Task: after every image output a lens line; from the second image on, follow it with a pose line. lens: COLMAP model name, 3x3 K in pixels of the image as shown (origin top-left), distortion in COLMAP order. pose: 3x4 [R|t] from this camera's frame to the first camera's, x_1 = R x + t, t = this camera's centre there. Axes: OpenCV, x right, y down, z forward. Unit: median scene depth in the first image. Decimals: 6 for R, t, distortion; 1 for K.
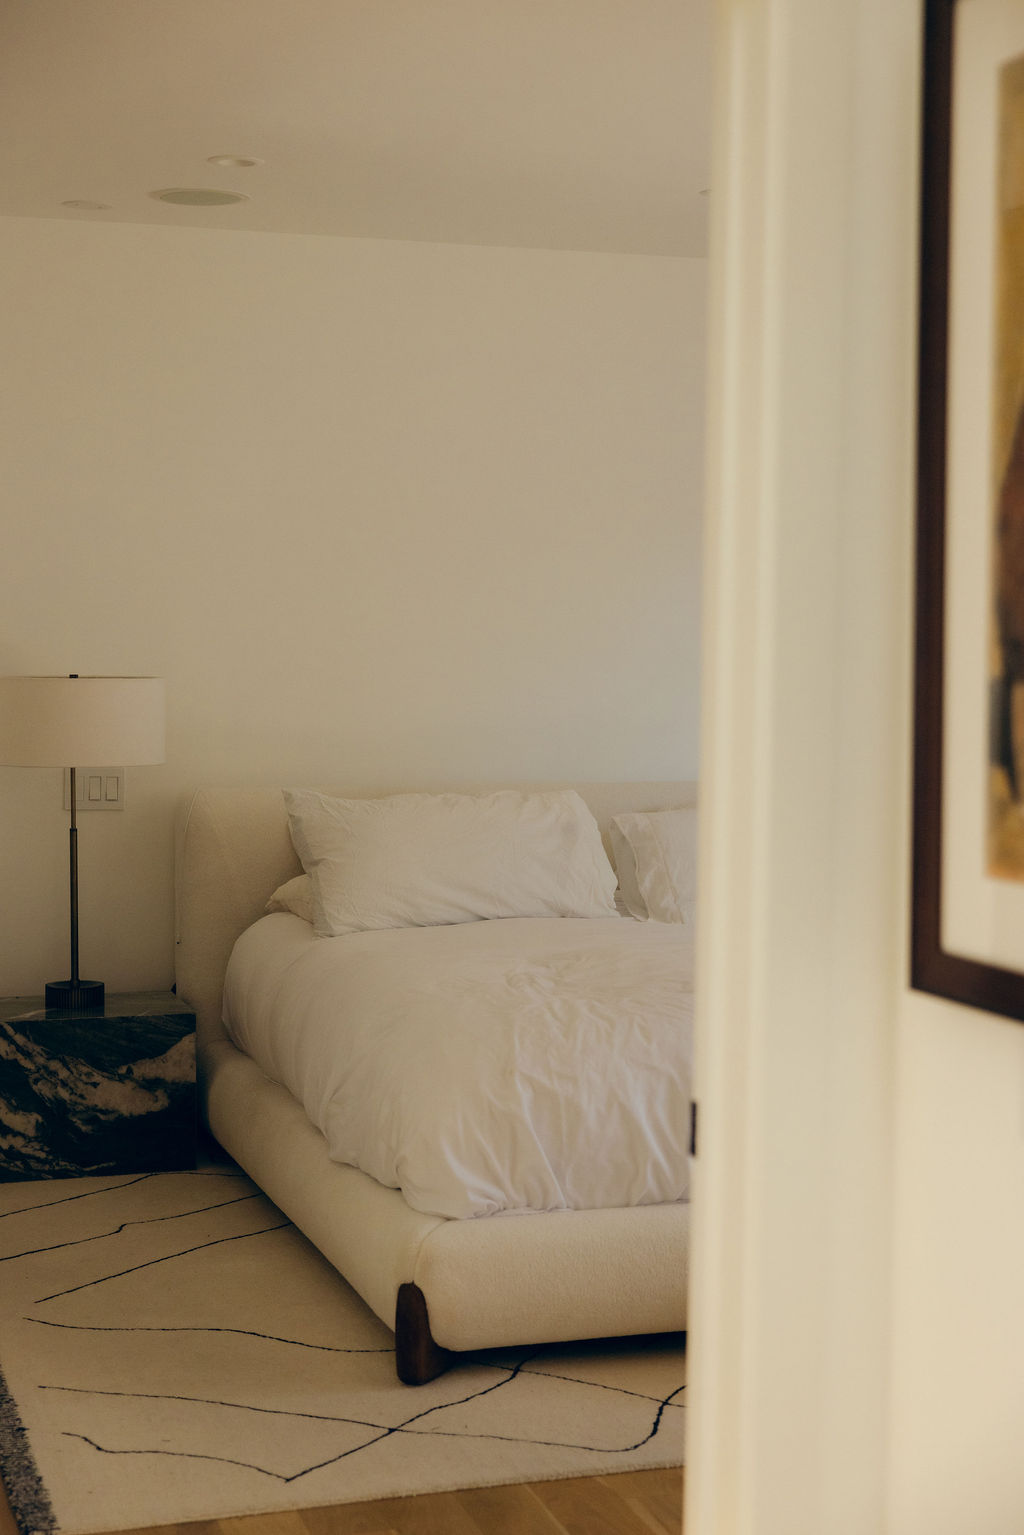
lens RADIAL K [[2336.9, 0, 509.4], [0, 2336.9, 757.0], [0, 0, 1]] dist [0.040276, 0.000000]
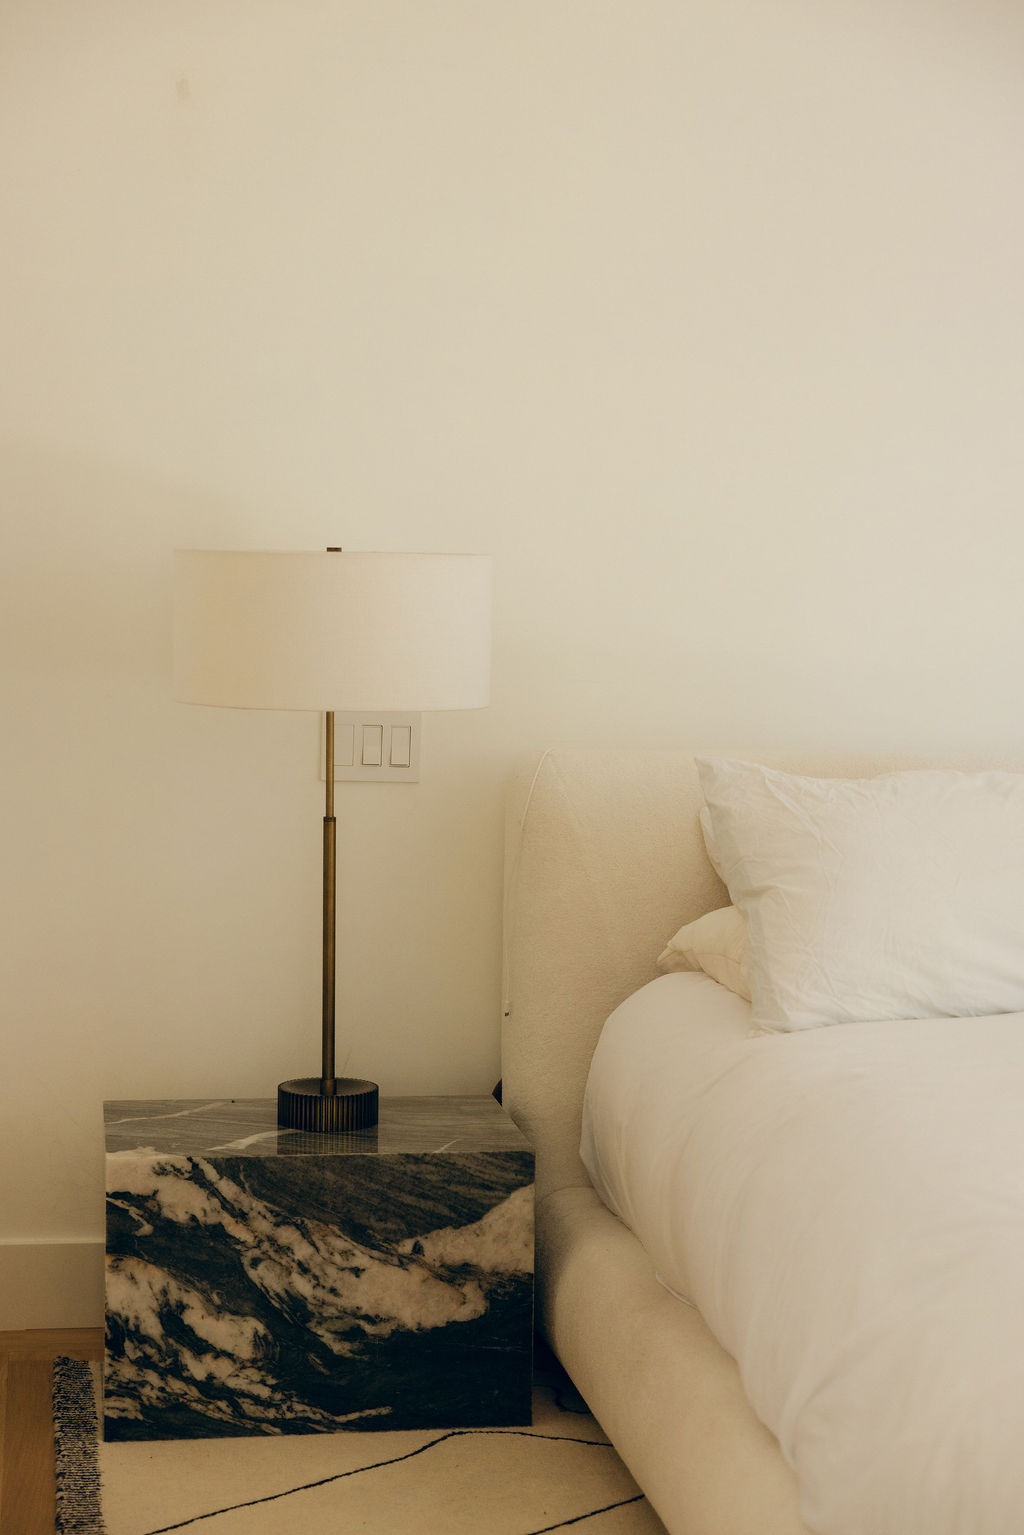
lens RADIAL K [[2698.5, 0, 514.3], [0, 2698.5, 767.7], [0, 0, 1]] dist [0.006597, 0.000000]
pose [[0.990094, 0.023320, -0.138455, -0.051569], [-0.019227, 0.999340, 0.030826, -0.002732], [0.139082, -0.027859, 0.989889, 0.360798]]
